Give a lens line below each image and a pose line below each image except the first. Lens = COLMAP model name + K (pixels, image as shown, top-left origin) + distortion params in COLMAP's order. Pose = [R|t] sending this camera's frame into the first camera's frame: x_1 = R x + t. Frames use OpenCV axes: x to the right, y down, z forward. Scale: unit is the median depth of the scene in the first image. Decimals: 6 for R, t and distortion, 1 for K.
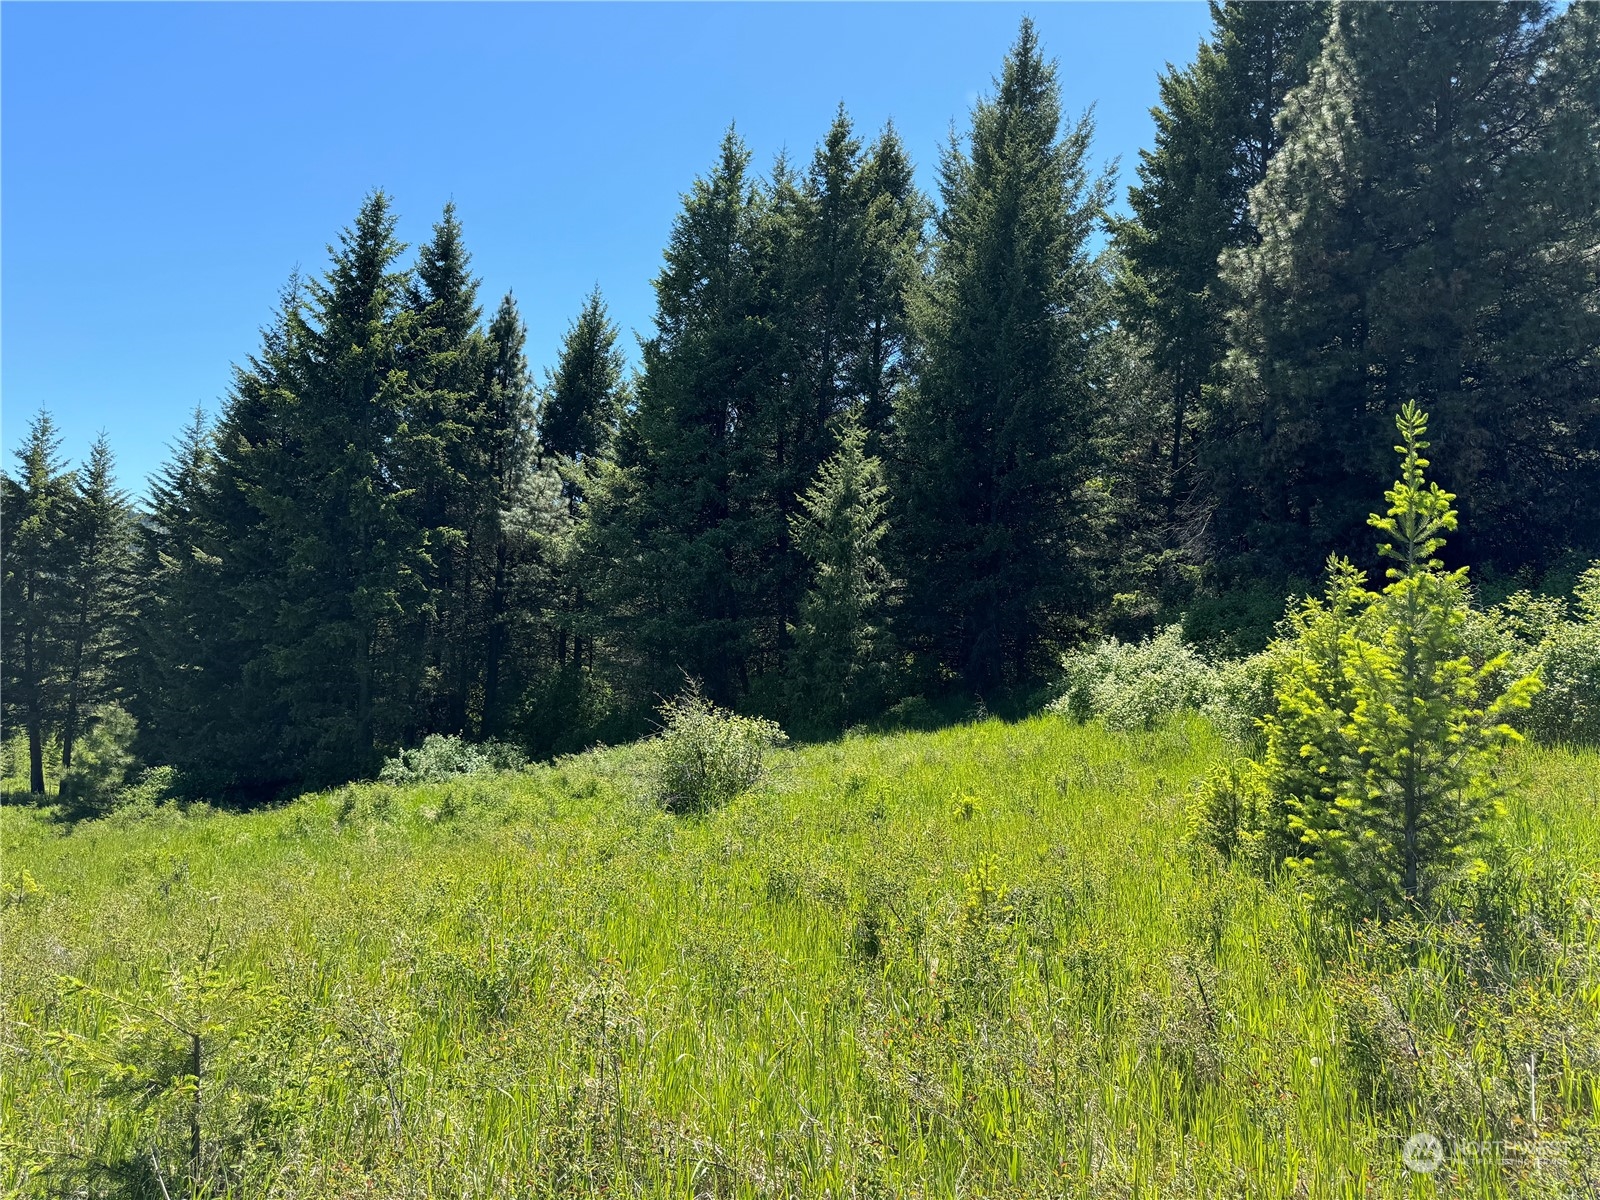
lens RADIAL K [[1119.2, 0, 798.4], [0, 1119.2, 610.7], [0, 0, 1]] dist [0.055176, -0.062876]
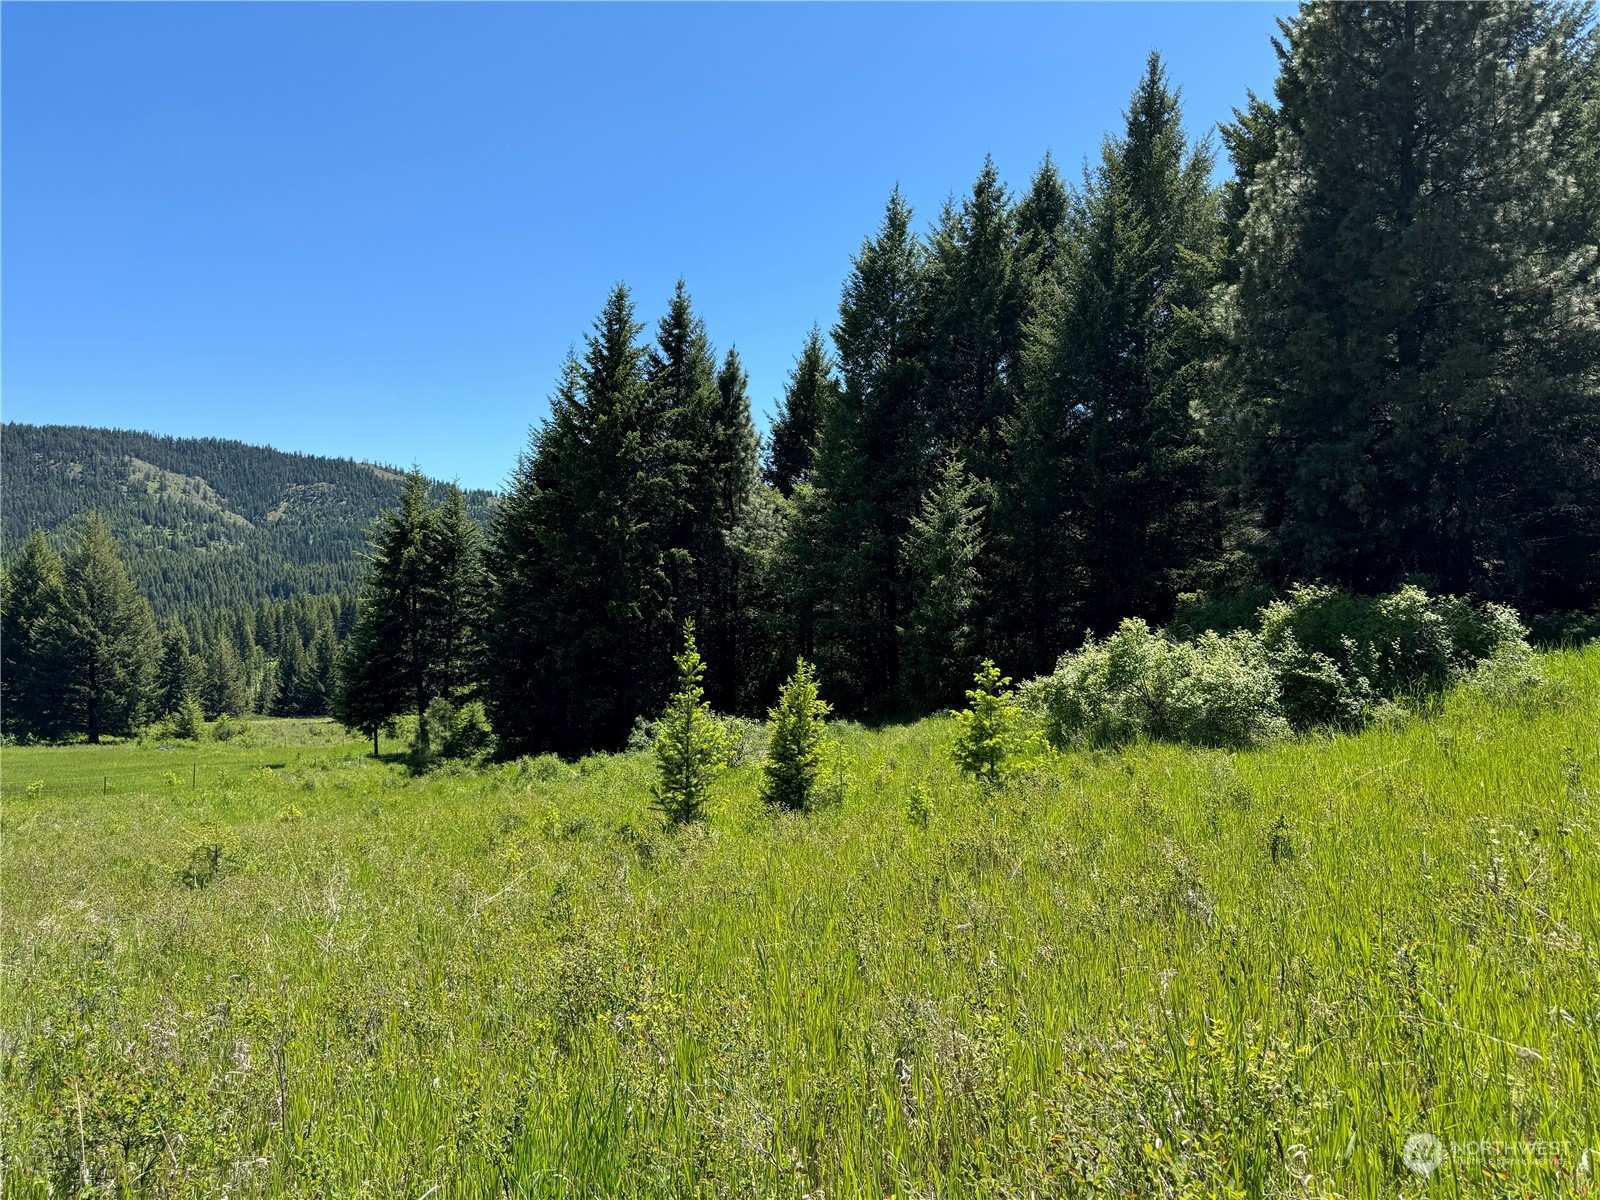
lens RADIAL K [[1119.2, 0, 809.0], [0, 1119.2, 598.9], [0, 0, 1]] dist [0.055176, -0.062876]
pose [[0.954822, -0.033774, -0.295254, 0.187453], [0.041609, 0.998928, 0.020290, -0.033988], [0.294252, -0.031658, 0.955203, -0.154212]]
